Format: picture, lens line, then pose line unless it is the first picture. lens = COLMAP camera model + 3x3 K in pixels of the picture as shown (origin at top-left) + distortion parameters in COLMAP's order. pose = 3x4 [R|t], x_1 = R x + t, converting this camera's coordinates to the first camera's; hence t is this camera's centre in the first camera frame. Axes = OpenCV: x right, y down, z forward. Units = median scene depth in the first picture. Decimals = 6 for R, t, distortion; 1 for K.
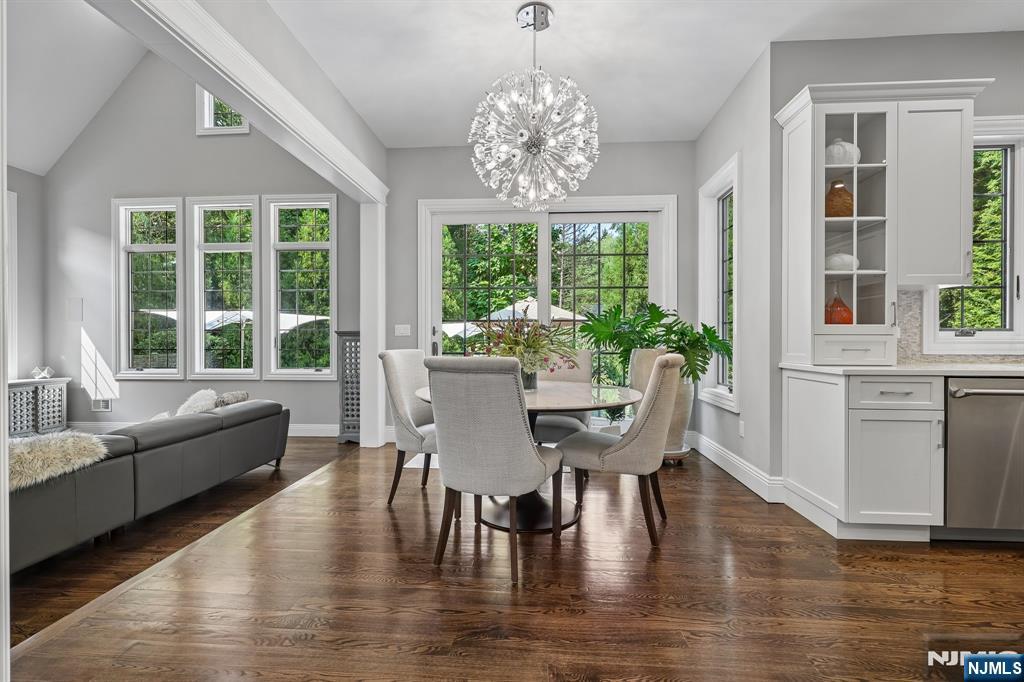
lens RADIAL K [[464.6, 0, 515.6], [0, 464.6, 339.9], [0, 0, 1]] dist [0.001362, -0.000116]
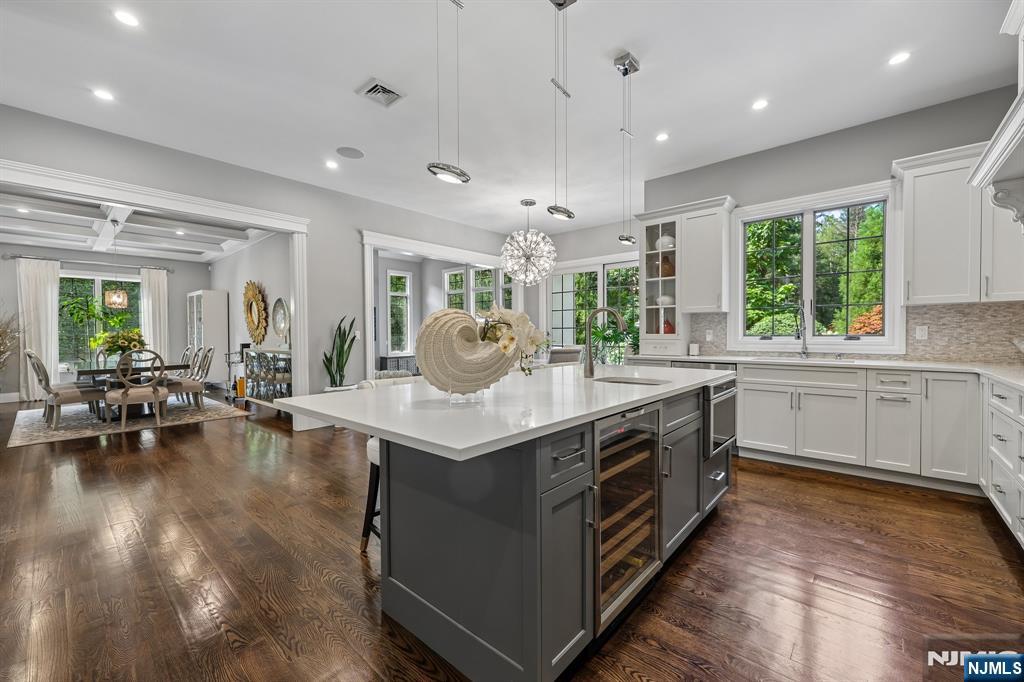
lens RADIAL K [[415.7, 0, 509.2], [0, 415.7, 331.9], [0, 0, 1]] dist [-0.000535, -0.000133]
pose [[0.788587, -0.004643, -0.614905, 1.295906], [0.005429, 0.999985, -0.000589, -0.043587], [0.614899, -0.002874, 0.788601, -0.738143]]
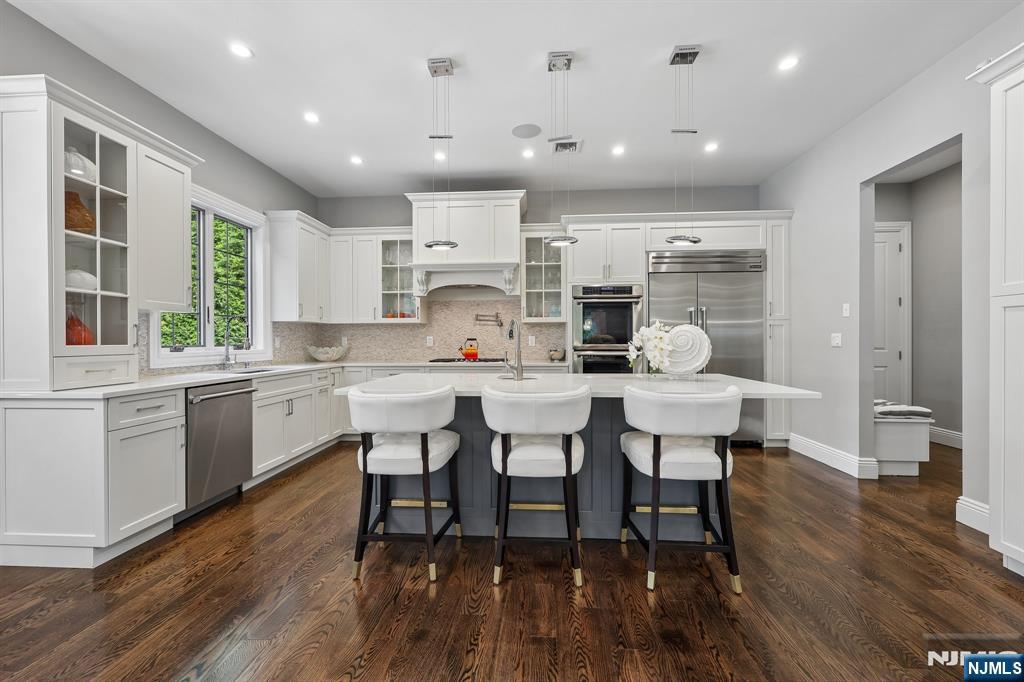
lens RADIAL K [[407.7, 0, 512.0], [0, 407.7, 341.0], [0, 0, 1]] dist [-0.000005, 0.000115]
pose [[0.008366, -0.001568, 0.999964, -0.135929], [0.006303, 0.999979, 0.001516, -0.037829], [-0.999945, 0.006290, 0.008376, 0.108273]]
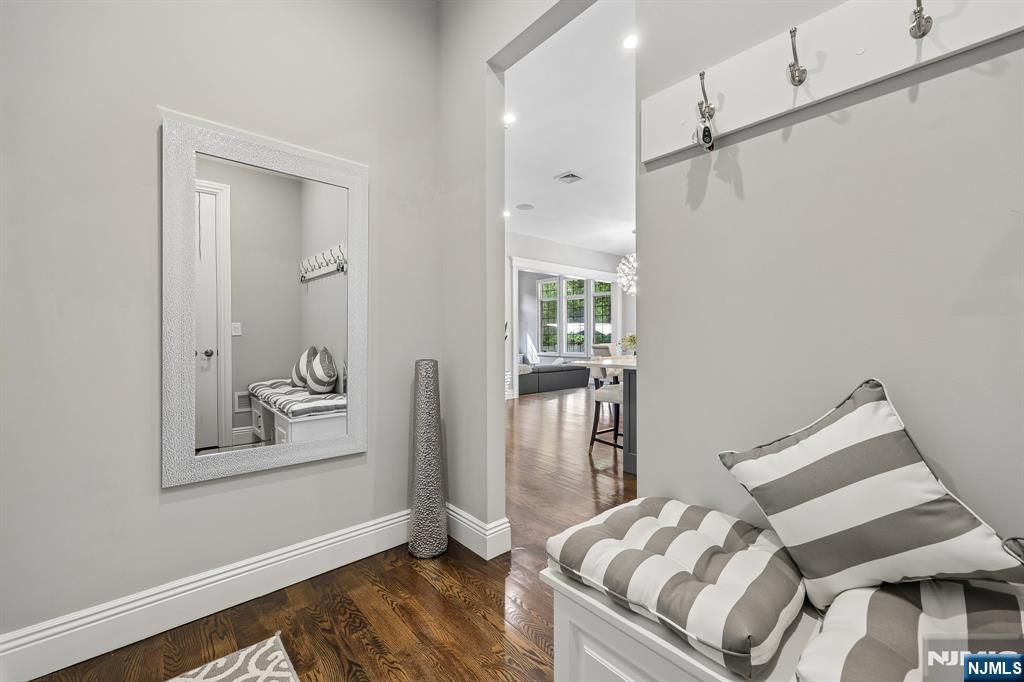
lens RADIAL K [[415.7, 0, 509.2], [0, 415.7, 331.9], [0, 0, 1]] dist [-0.000535, -0.000133]
pose [[0.698994, -0.011435, -0.715037, 1.403967], [0.002839, 0.999909, -0.013215, -0.016975], [0.715122, 0.007207, 0.698962, -1.485472]]
